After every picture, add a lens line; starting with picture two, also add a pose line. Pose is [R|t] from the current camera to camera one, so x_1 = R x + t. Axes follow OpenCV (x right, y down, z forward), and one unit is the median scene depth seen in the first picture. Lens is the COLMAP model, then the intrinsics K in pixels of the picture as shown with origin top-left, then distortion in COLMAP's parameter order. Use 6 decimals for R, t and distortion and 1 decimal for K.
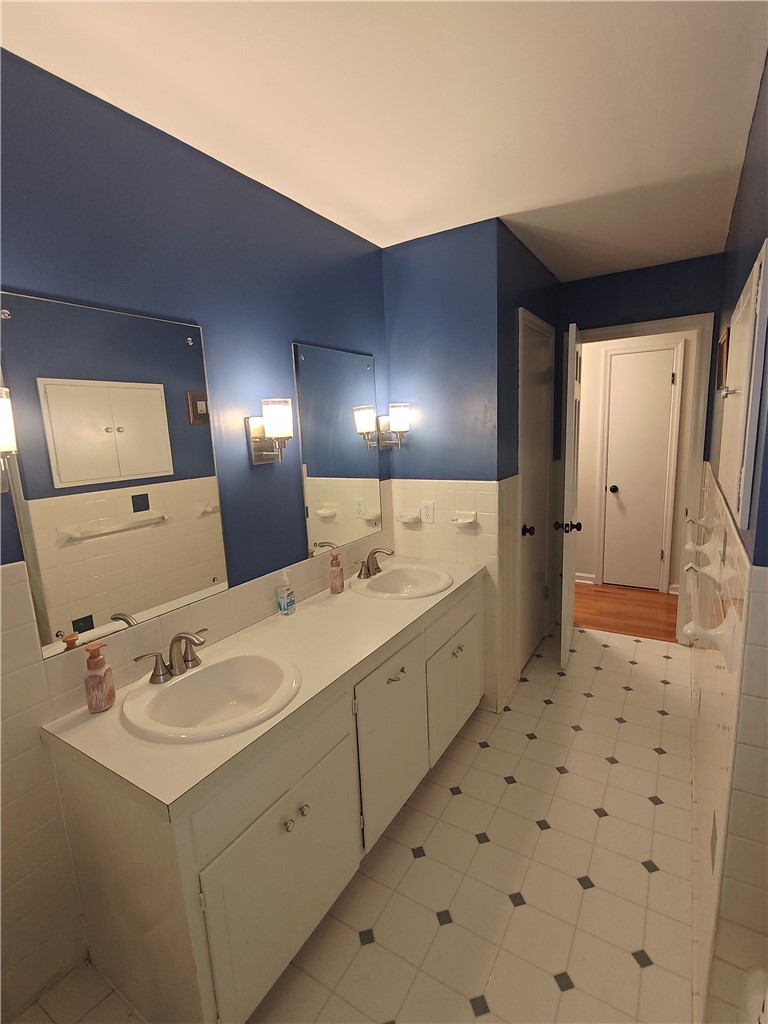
lens RADIAL K [[483.9, 0, 388.6], [0, 483.9, 513.3], [0, 0, 1]] dist [0.003802, -0.003829]
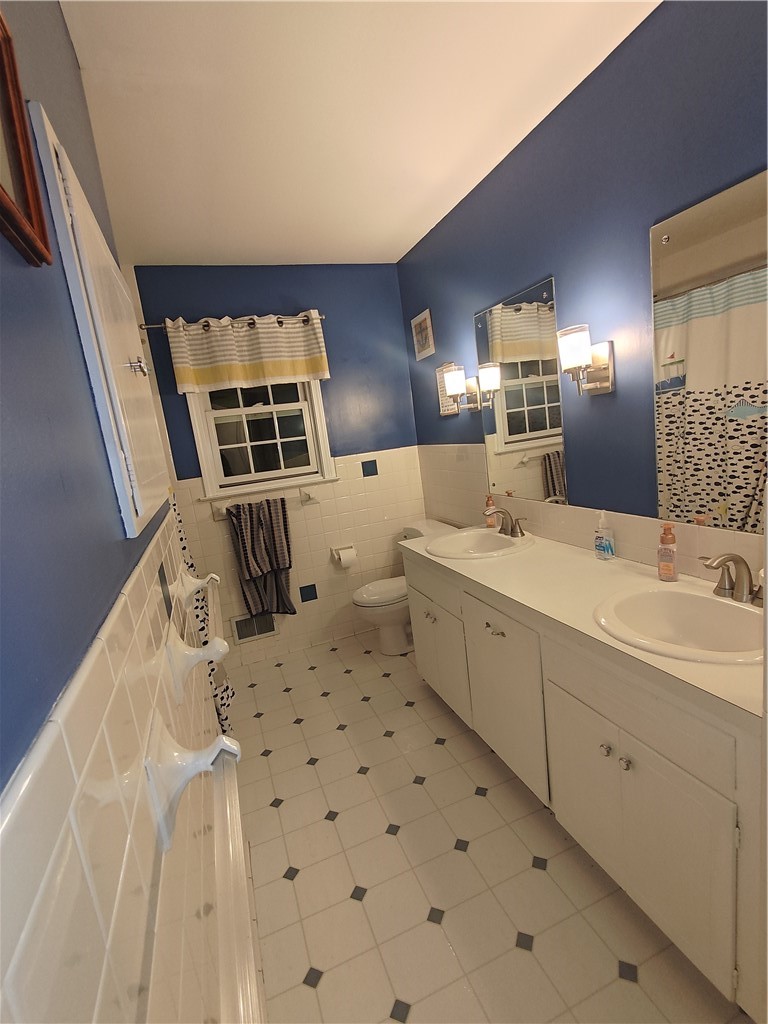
lens RADIAL K [[483.9, 0, 388.6], [0, 483.9, 513.3], [0, 0, 1]] dist [0.003802, -0.003829]
pose [[-0.597007, 0.281304, -0.751299, 0.822377], [0.034551, 0.944654, 0.326245, -0.236020], [0.801491, 0.168813, -0.573684, 1.371206]]
